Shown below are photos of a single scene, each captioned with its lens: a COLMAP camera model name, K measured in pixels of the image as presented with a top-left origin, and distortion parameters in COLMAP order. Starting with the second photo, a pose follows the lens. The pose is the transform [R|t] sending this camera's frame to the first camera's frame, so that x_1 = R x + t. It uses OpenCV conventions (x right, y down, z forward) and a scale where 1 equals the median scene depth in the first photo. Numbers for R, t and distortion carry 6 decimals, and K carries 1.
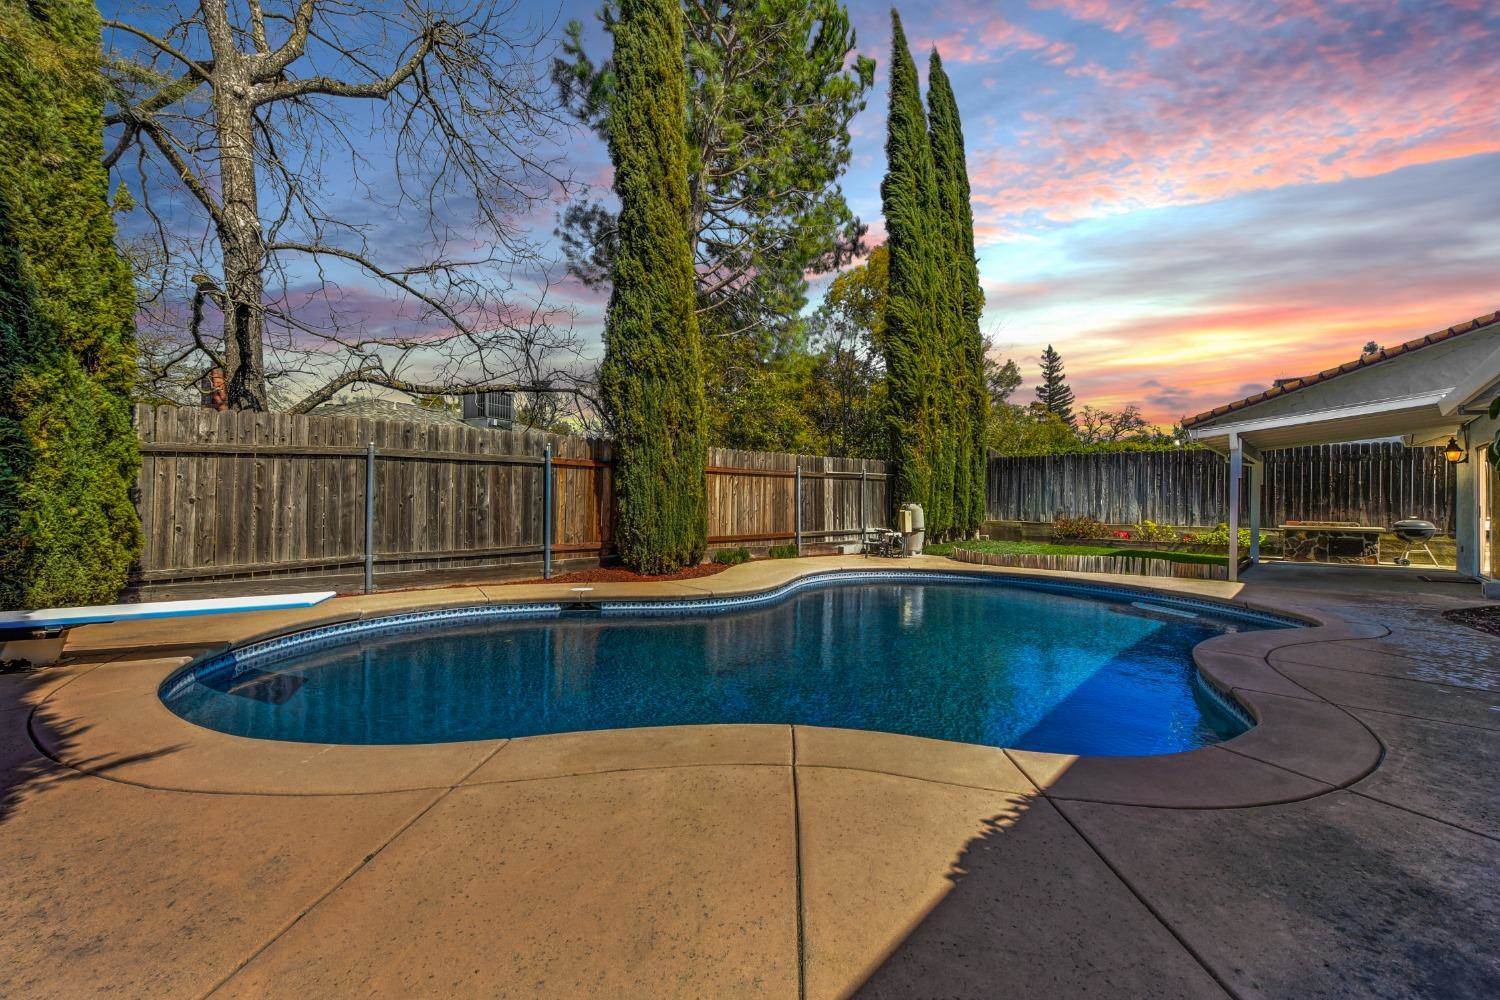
lens RADIAL K [[608.8, 0, 750.4], [0, 608.8, 500.3], [0, 0, 1]] dist [0.011340, 0.000135]
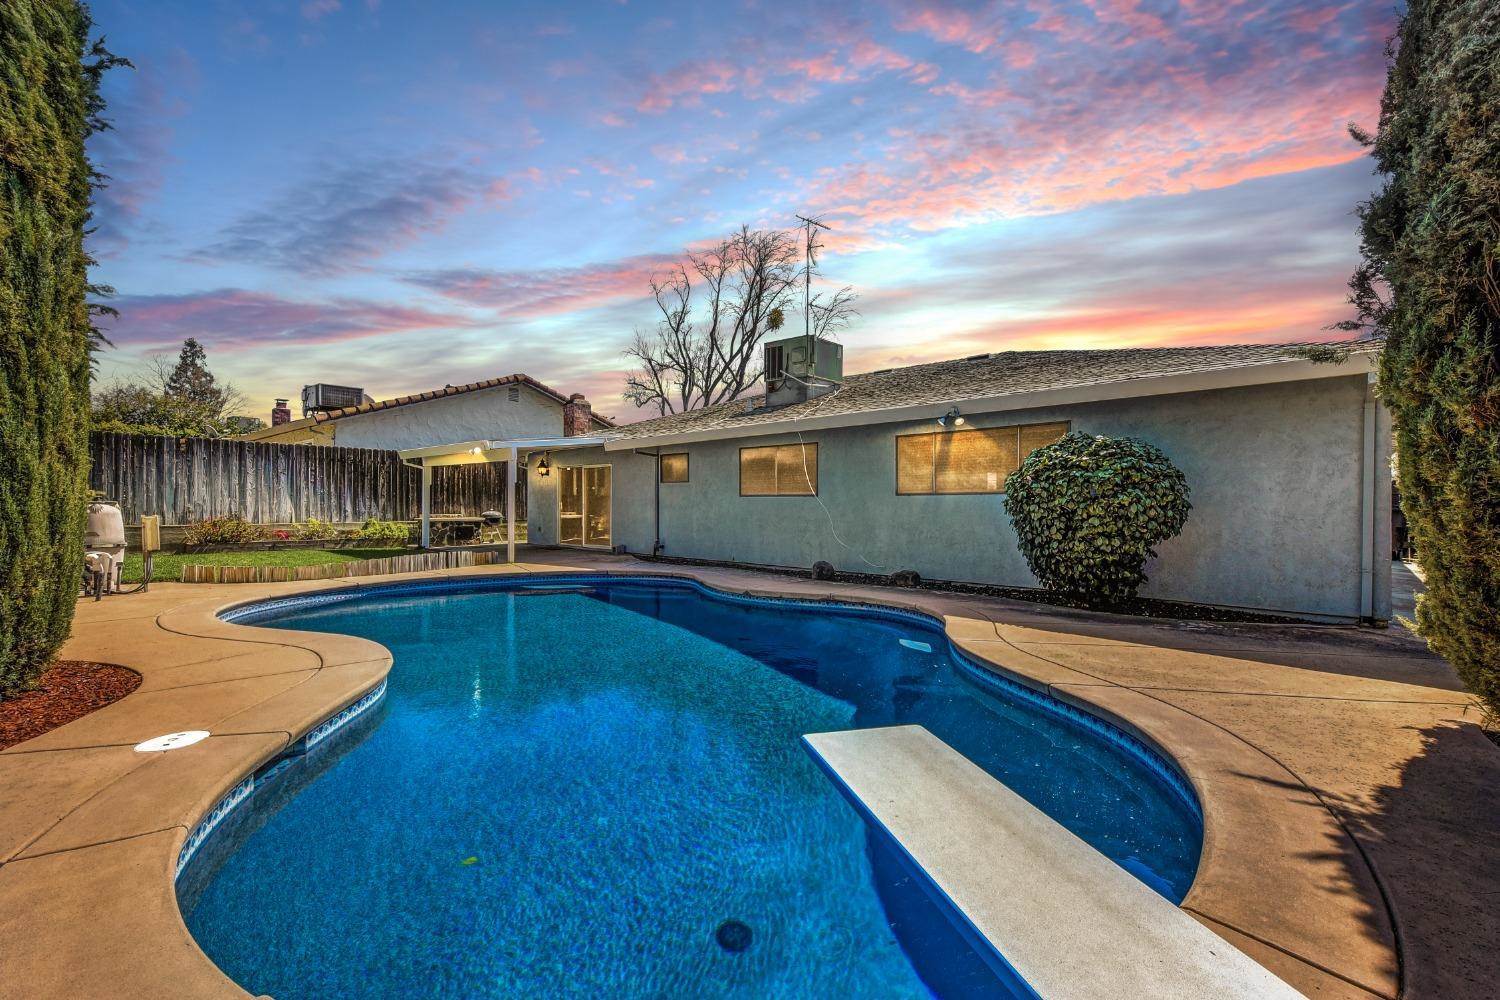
lens RADIAL K [[638.7, 0, 748.5], [0, 638.7, 502.7], [0, 0, 1]] dist [-0.002253, 0.000141]
pose [[0.006964, -0.011520, 0.999909, -0.374193], [-0.009672, 0.999886, 0.011588, -0.010347], [-0.999929, -0.009752, 0.006852, 0.341142]]
